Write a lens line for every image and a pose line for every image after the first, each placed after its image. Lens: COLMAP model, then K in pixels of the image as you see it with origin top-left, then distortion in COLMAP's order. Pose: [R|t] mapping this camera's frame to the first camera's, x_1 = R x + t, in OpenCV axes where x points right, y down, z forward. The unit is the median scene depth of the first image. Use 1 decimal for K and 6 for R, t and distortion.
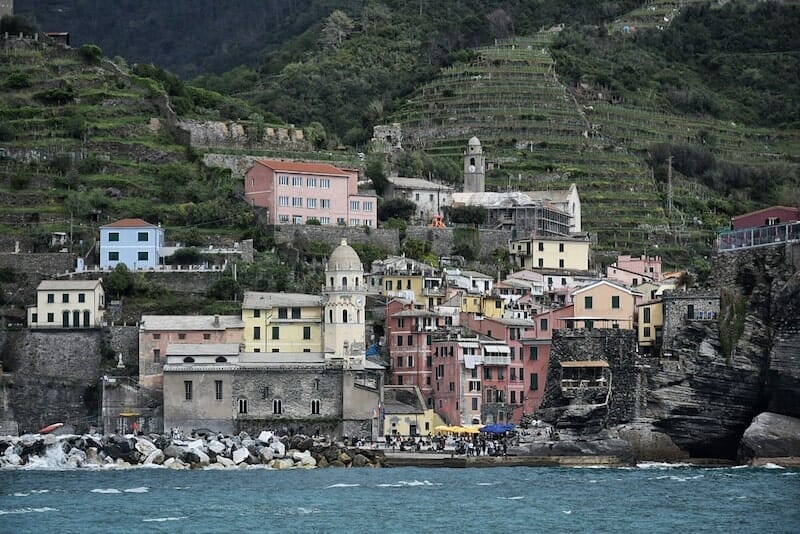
lens RADIAL K [[3949.1, 0, 399.9], [0, 3949.1, 266.9], [0, 0, 1]] dist [-0.307682, 0.000000]
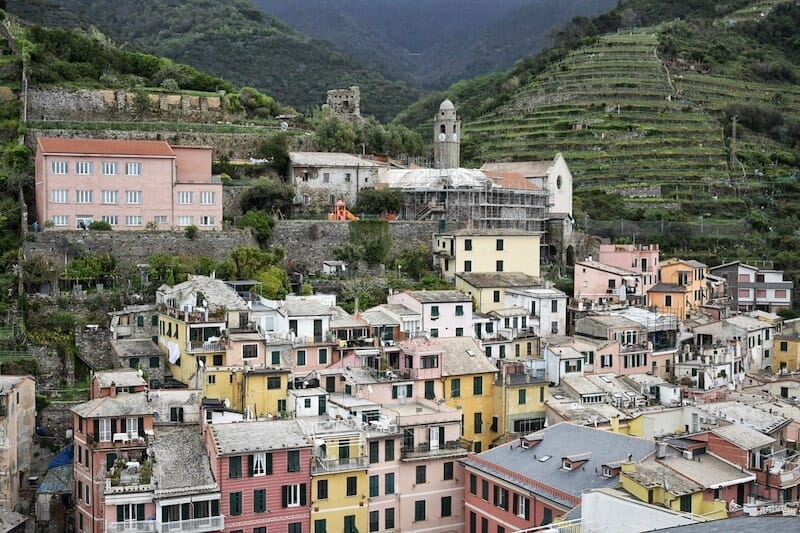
lens RADIAL K [[1170.9, 0, 401.6], [0, 1170.9, 271.3], [0, 0, 1]] dist [-0.022841, 0.000000]
pose [[0.960495, 0.014540, -0.277916, 0.069992], [0.014173, 0.994783, 0.101029, -0.018627], [0.277935, -0.100976, 0.955278, 0.644412]]
